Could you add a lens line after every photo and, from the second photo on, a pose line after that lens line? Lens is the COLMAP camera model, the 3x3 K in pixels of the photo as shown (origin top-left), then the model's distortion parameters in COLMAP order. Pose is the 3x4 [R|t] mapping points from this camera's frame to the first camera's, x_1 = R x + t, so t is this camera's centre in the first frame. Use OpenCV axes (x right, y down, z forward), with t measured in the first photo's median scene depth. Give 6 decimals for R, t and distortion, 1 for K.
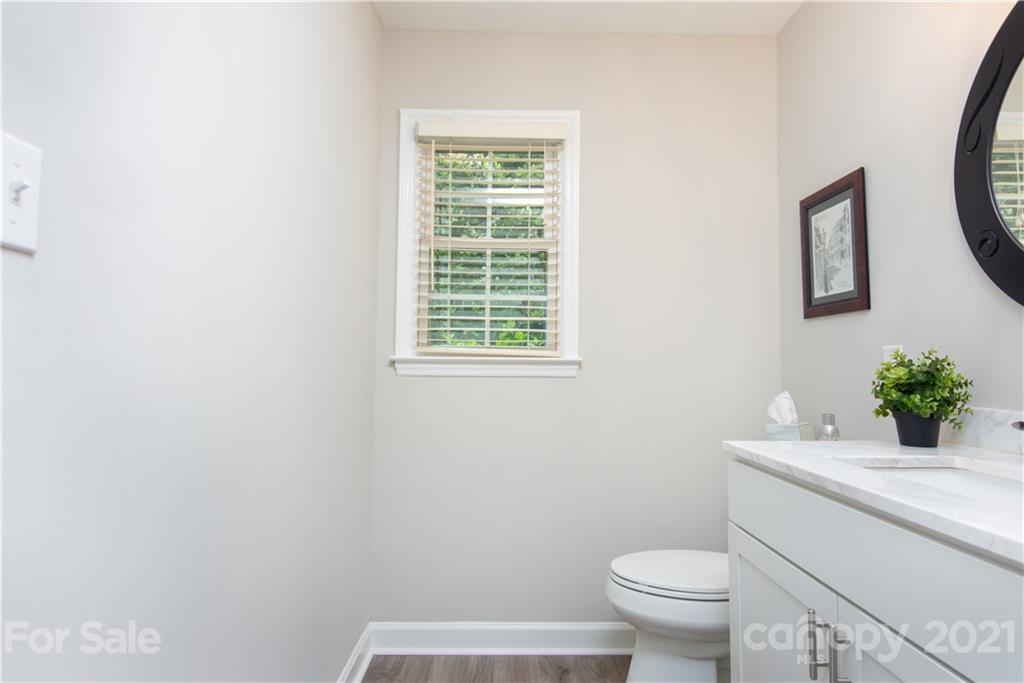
lens RADIAL K [[564.0, 0, 511.6], [0, 564.0, 339.9], [0, 0, 1]] dist [0.015325, -0.000941]
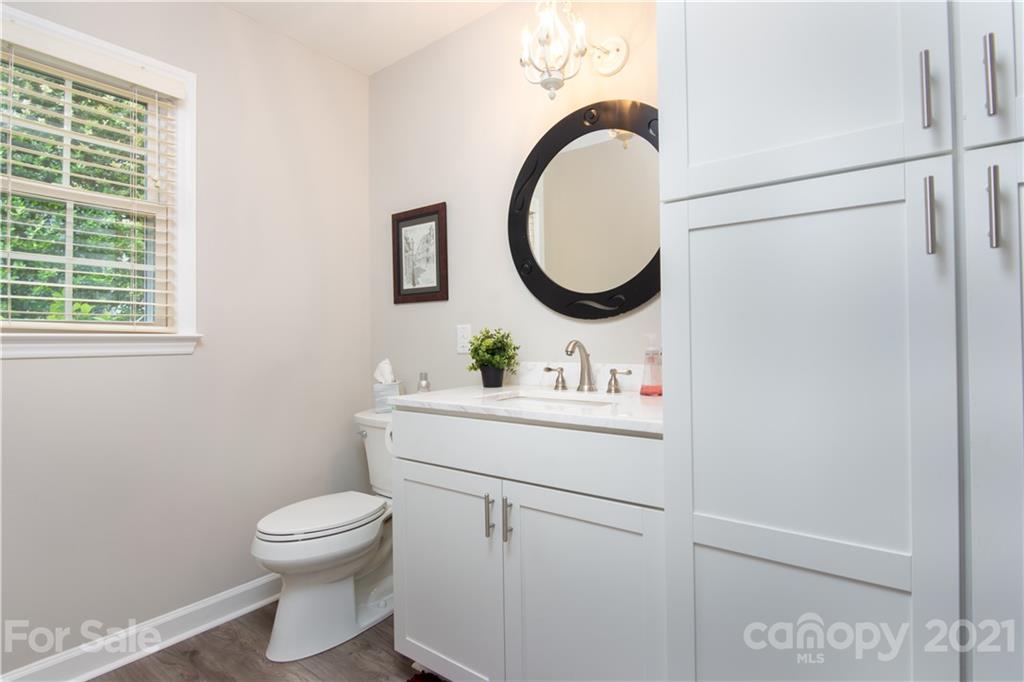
lens RADIAL K [[503.8, 0, 511.2], [0, 503.8, 337.0], [0, 0, 1]] dist [0.010769, -0.011381]
pose [[0.617192, -0.009260, 0.786758, -0.269465], [-0.022459, 0.999316, 0.029380, -0.000259], [-0.786492, -0.035803, 0.616561, 0.052017]]
